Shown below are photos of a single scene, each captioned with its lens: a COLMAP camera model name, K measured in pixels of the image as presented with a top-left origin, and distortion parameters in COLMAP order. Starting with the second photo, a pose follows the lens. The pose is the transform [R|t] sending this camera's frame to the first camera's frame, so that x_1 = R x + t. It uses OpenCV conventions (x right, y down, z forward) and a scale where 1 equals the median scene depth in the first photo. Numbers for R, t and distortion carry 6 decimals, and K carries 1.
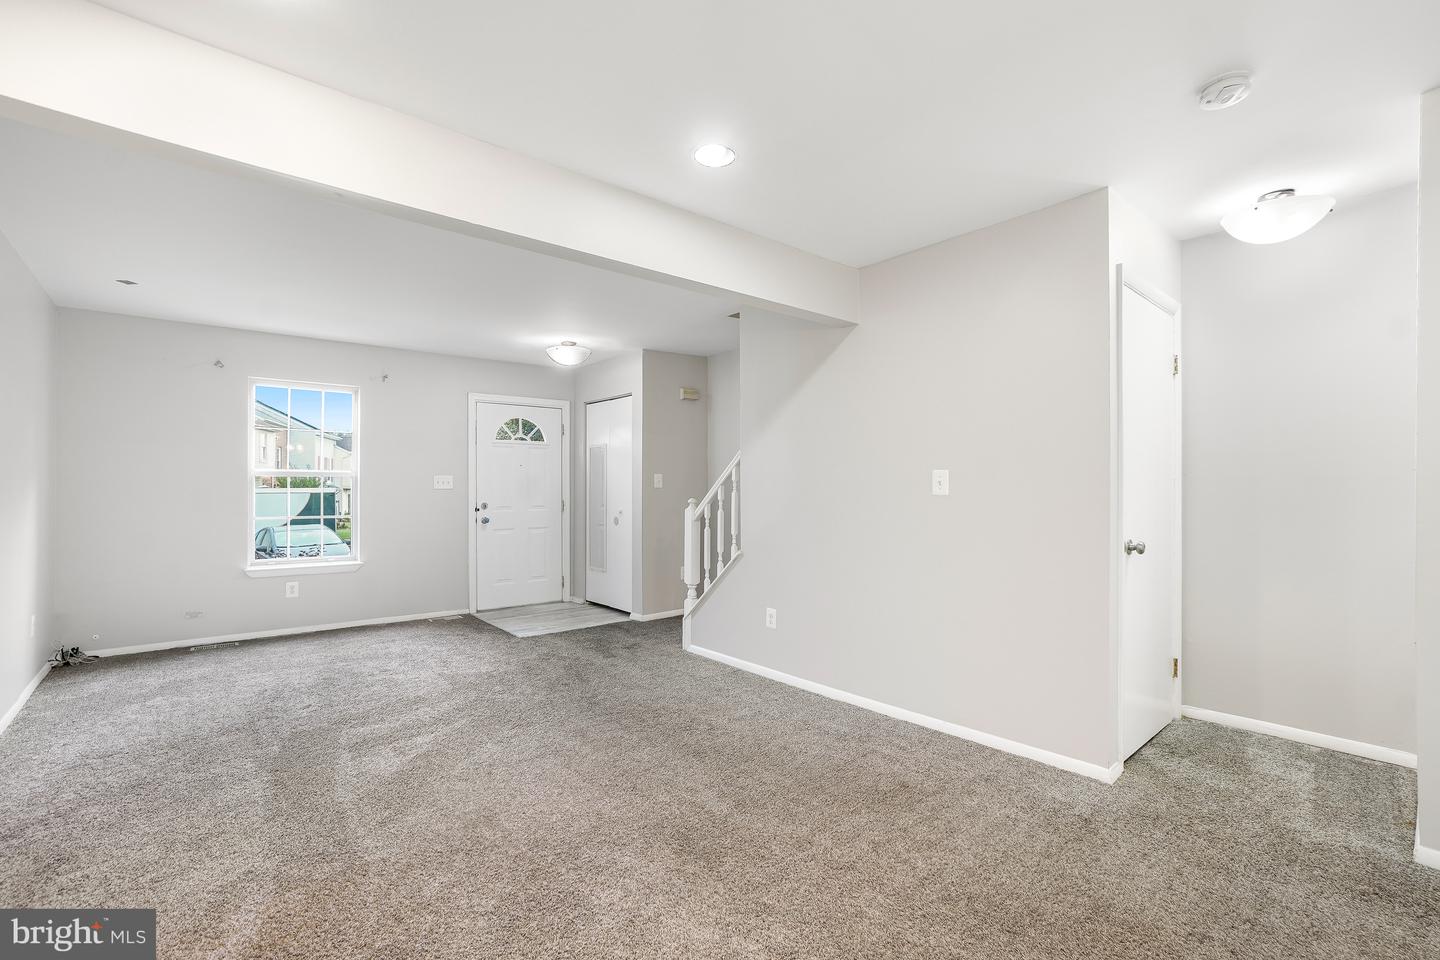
lens RADIAL K [[655.3, 0, 729.5], [0, 655.3, 480.5], [0, 0, 1]] dist [-0.052448, 0.023544]
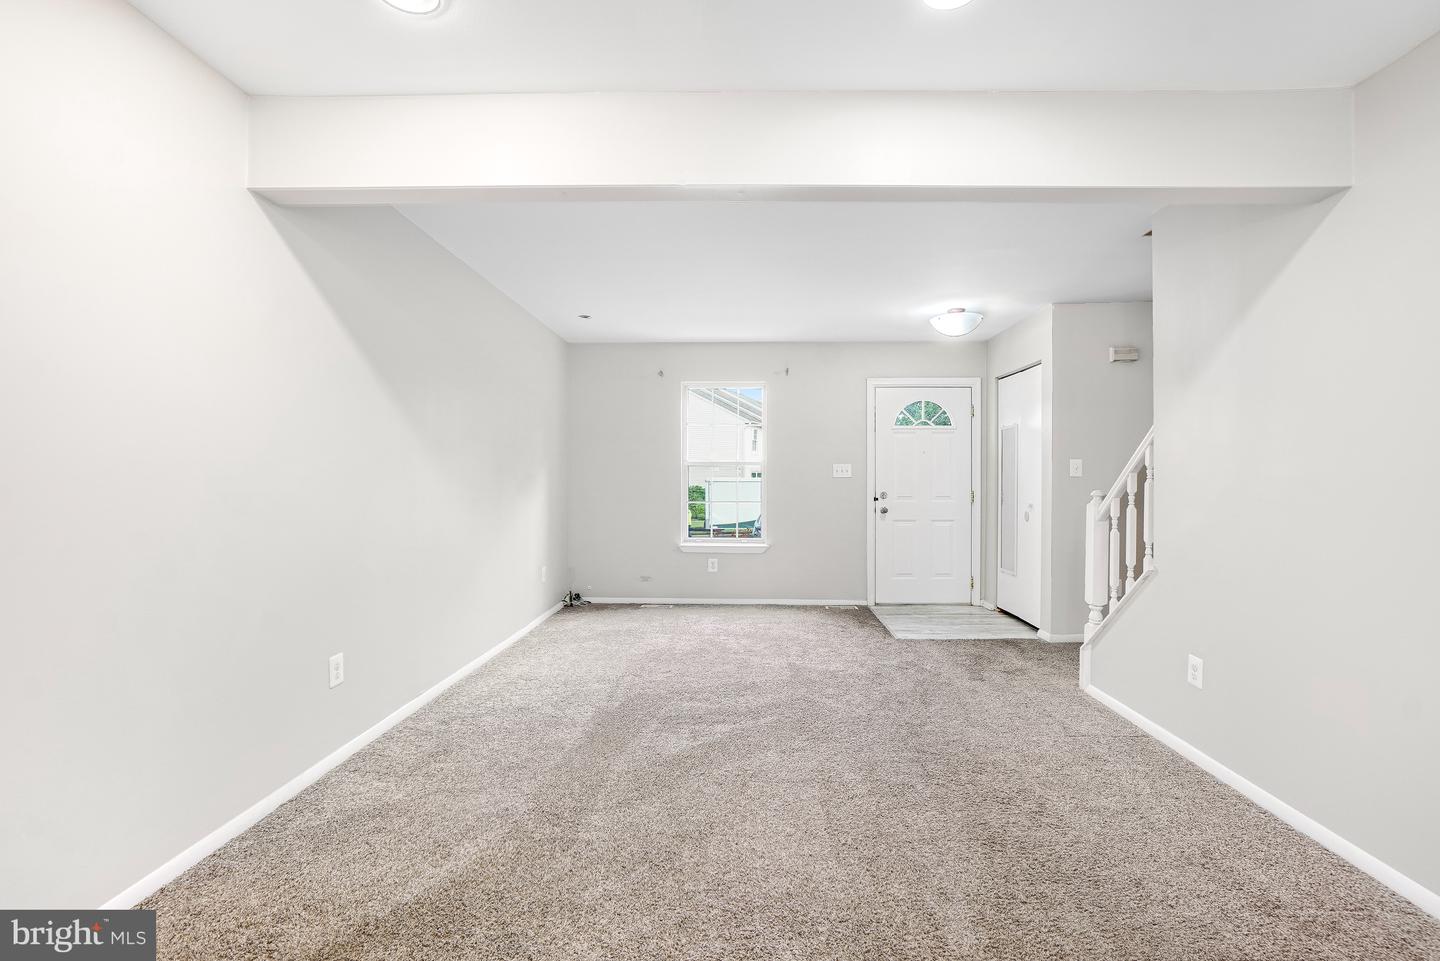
lens RADIAL K [[655.3, 0, 729.5], [0, 655.3, 481.0], [0, 0, 1]] dist [-0.052448, 0.023544]
pose [[0.738818, 0.005623, -0.673882, 0.131885], [0.005249, 0.999887, 0.014098, 0.004274], [0.673885, -0.013953, 0.738705, 0.173923]]
